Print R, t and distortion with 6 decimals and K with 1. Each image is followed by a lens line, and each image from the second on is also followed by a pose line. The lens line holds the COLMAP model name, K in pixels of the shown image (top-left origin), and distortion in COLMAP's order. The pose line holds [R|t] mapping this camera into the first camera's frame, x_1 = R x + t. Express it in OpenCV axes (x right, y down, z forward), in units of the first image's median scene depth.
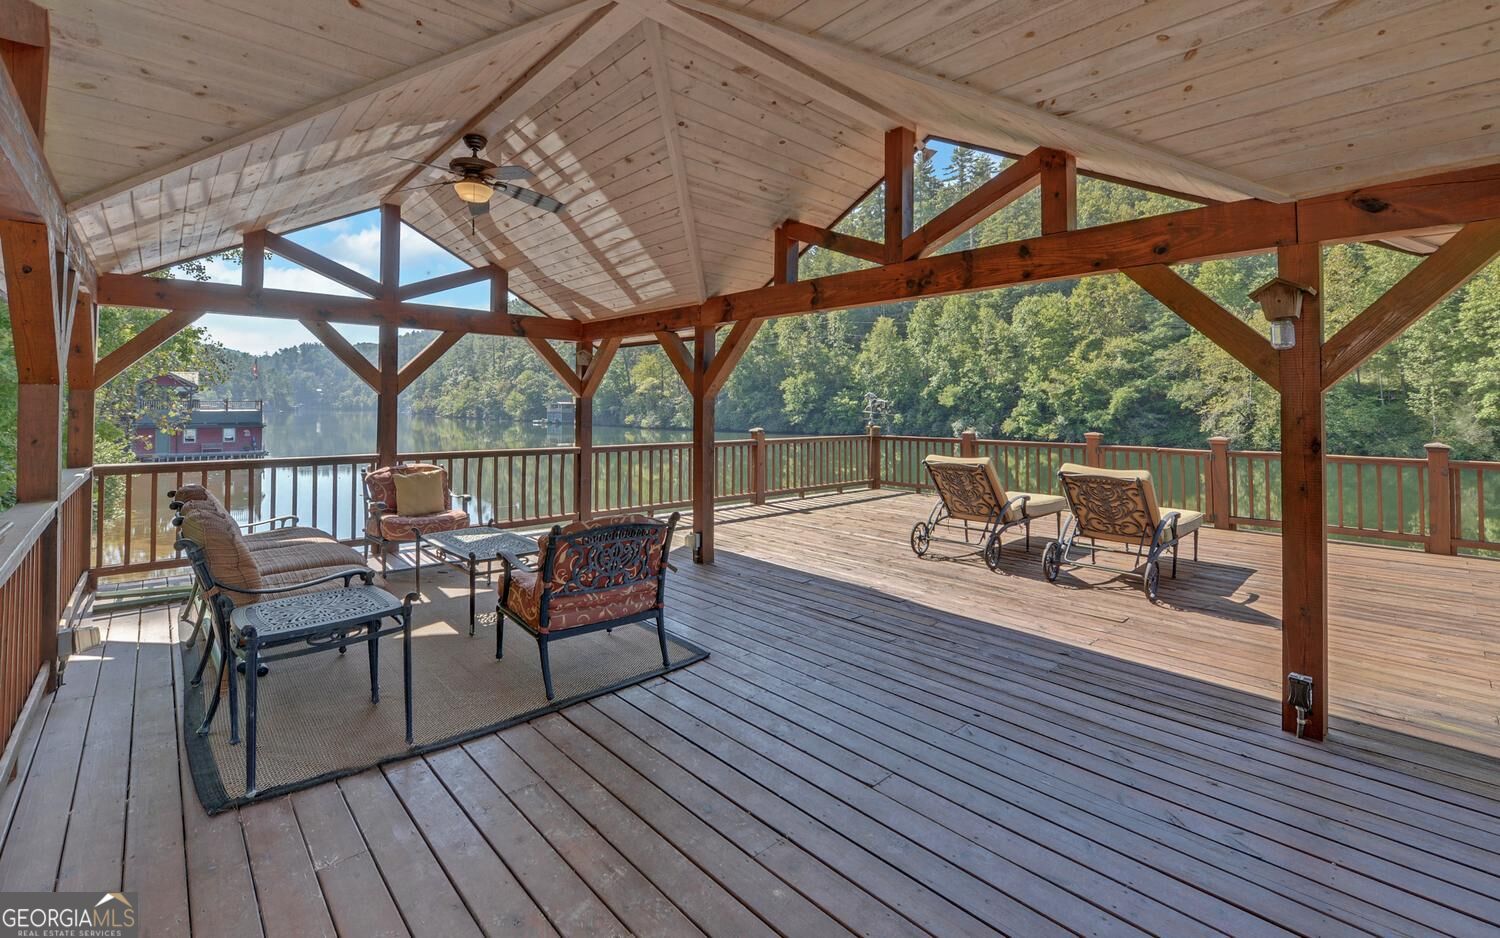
lens RADIAL K [[642.0, 0, 713.7], [0, 642.0, 404.1], [0, 0, 1]] dist [-0.023393, -0.000155]
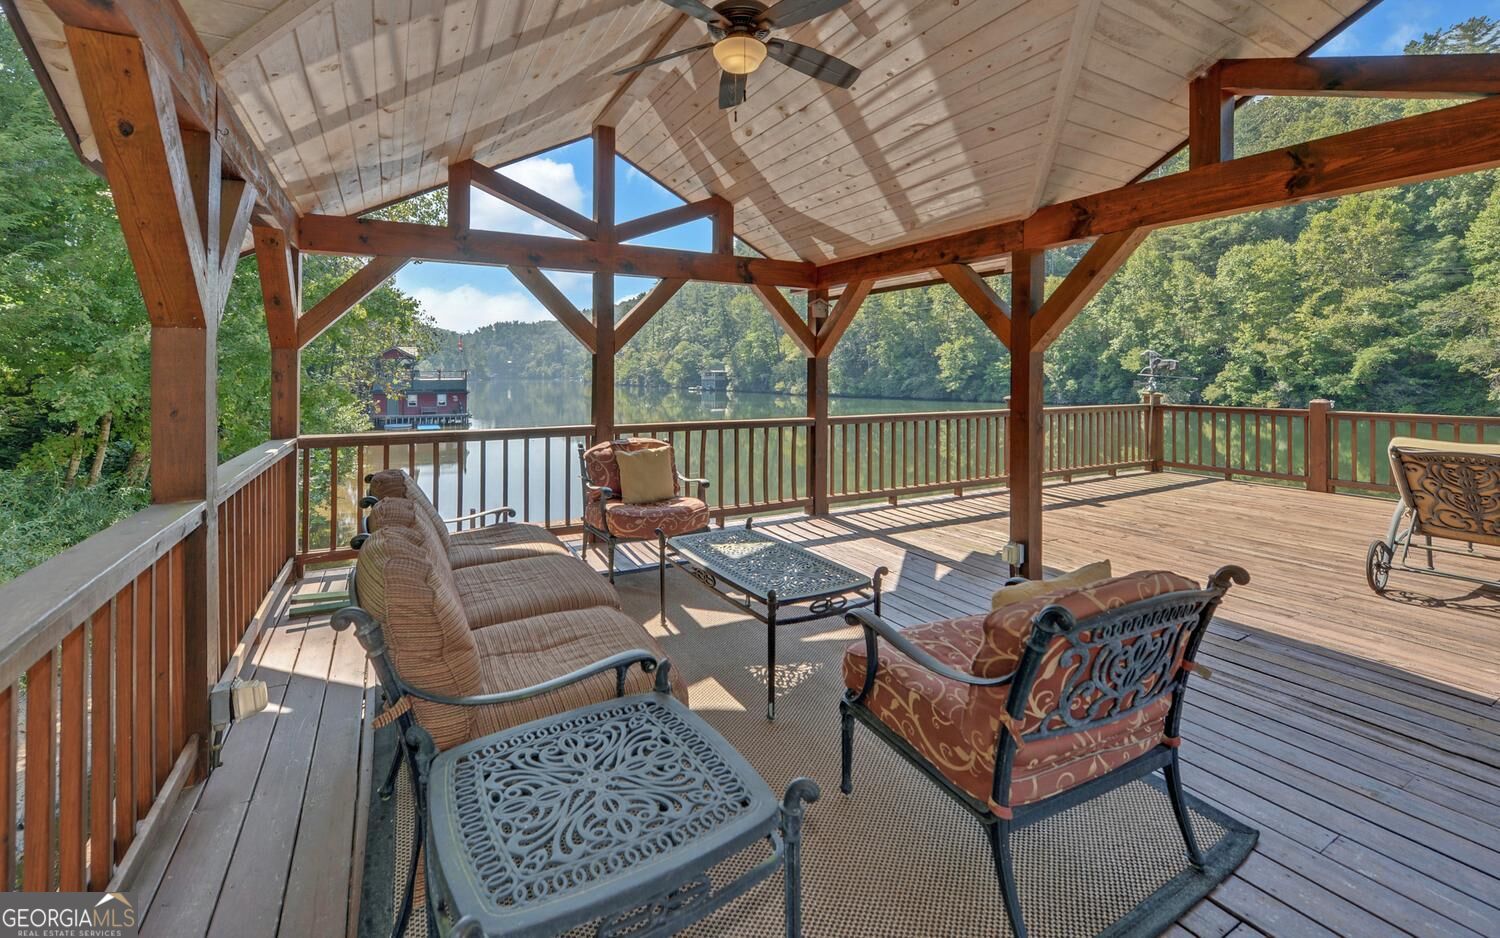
lens RADIAL K [[612.3, 0, 710.8], [0, 612.3, 378.2], [0, 0, 1]] dist [-0.020045, 0.000181]
pose [[0.971837, -0.004263, -0.235614, -0.140711], [0.006739, 0.999930, 0.009706, 0.007431], [0.235557, -0.011021, 0.971798, 0.191694]]
